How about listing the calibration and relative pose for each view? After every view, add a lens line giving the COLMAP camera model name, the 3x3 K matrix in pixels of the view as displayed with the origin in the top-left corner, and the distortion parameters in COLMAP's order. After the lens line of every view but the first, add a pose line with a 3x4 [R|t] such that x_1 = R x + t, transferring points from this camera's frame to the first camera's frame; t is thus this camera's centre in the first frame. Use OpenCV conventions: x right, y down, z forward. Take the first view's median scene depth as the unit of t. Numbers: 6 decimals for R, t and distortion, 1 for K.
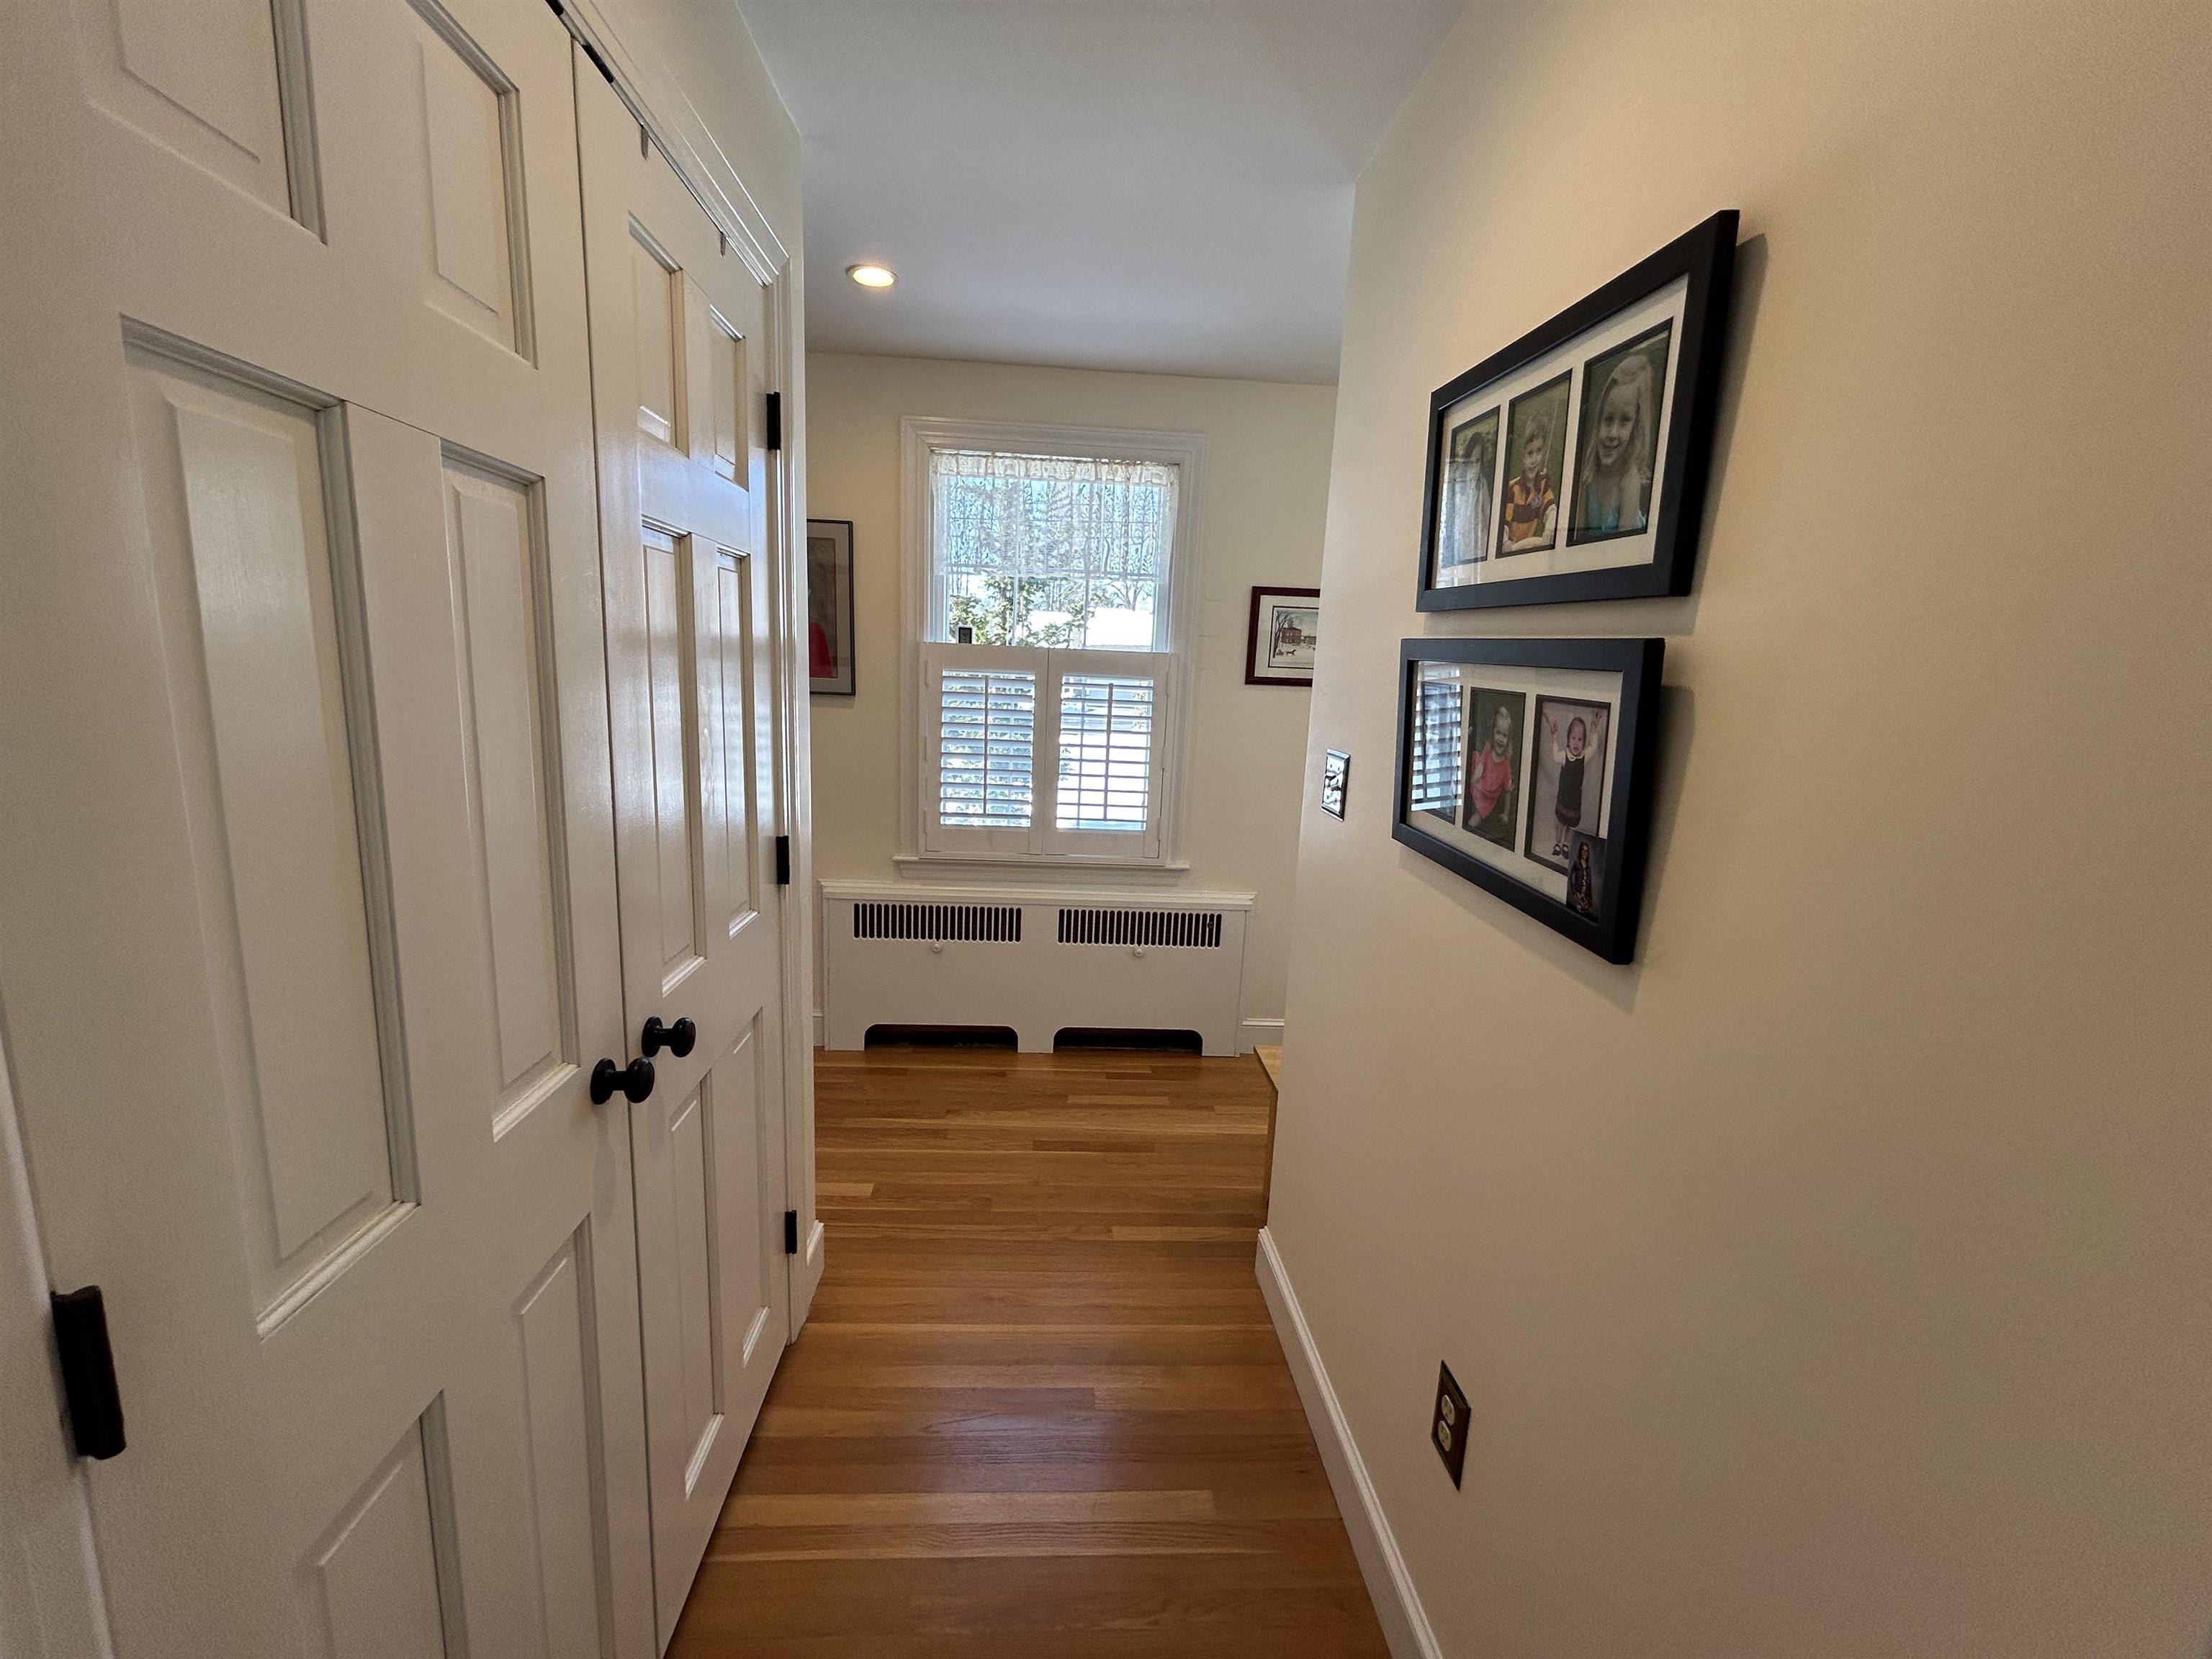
lens RADIAL K [[891.4, 0, 1099.7], [0, 891.4, 828.0], [0, 0, 1]] dist [-0.001633, 0.000458]
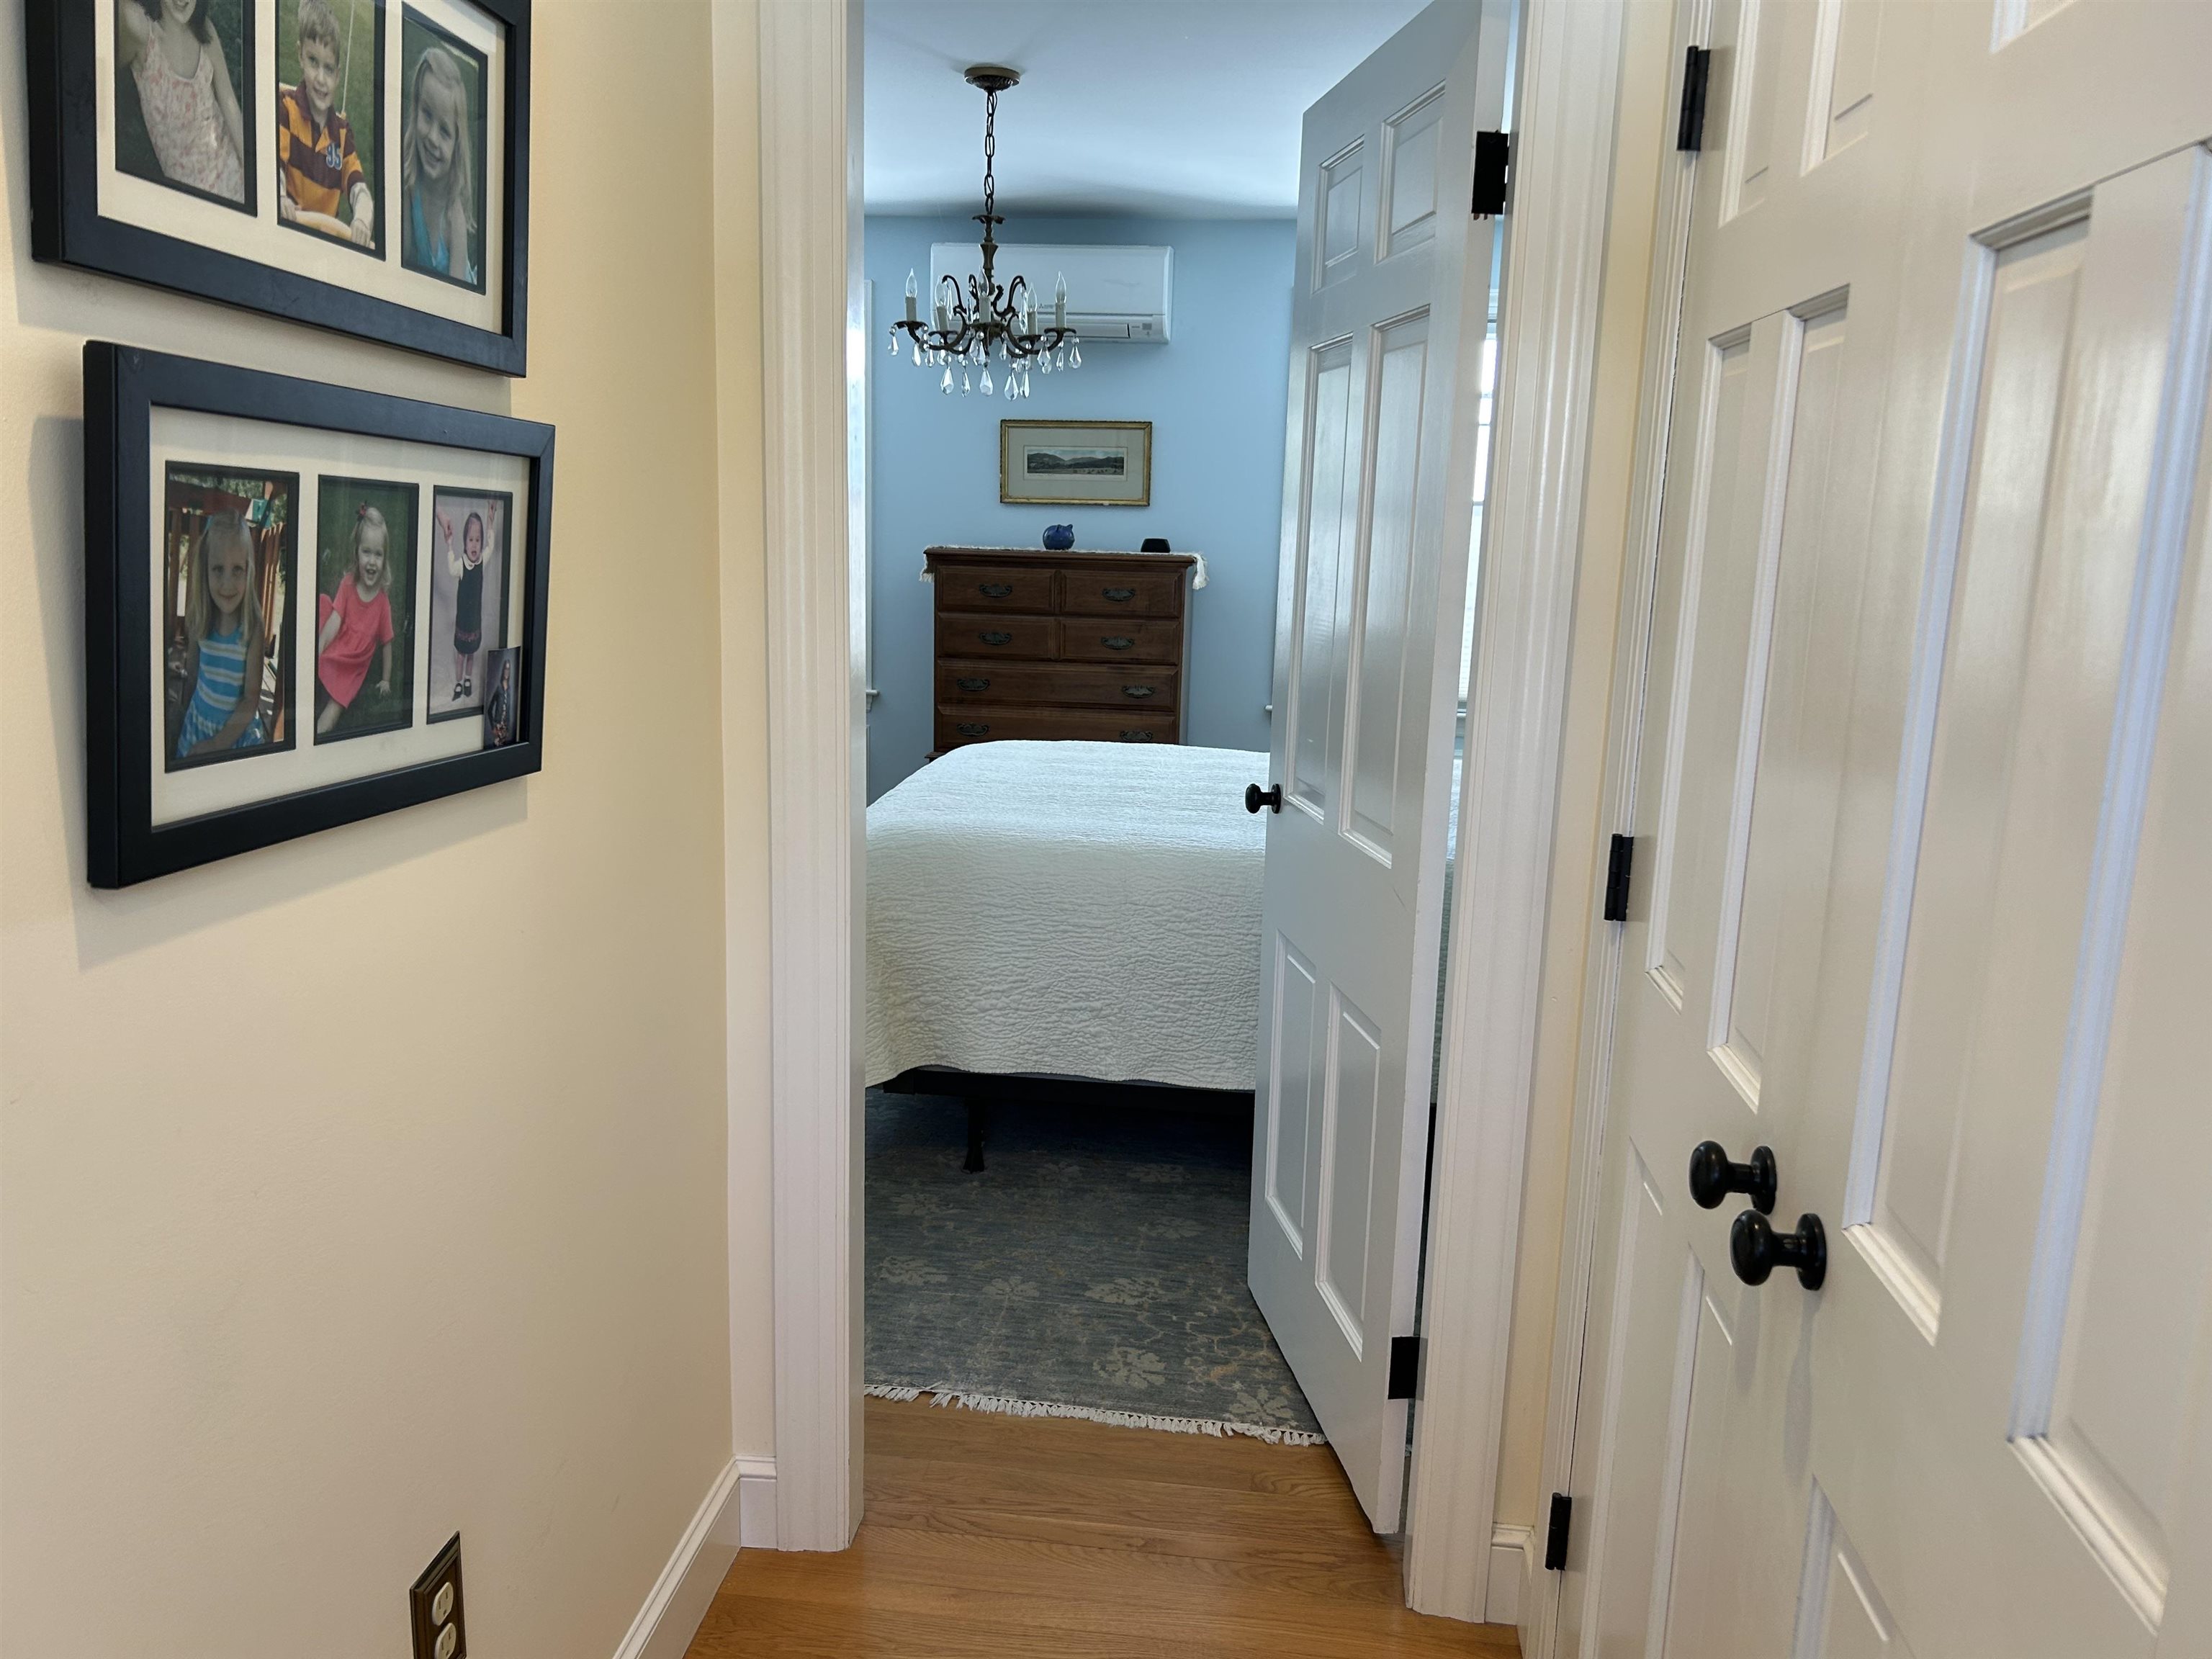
lens RADIAL K [[1659.3, 0, 1106.0], [0, 1659.3, 829.5], [0, 0, 1]] dist [0.001163, 0.000431]
pose [[-0.981534, -0.108483, 0.157553, -0.261065], [-0.043809, 0.929230, 0.366896, -0.409642], [-0.186205, 0.353219, -0.916823, 2.247564]]
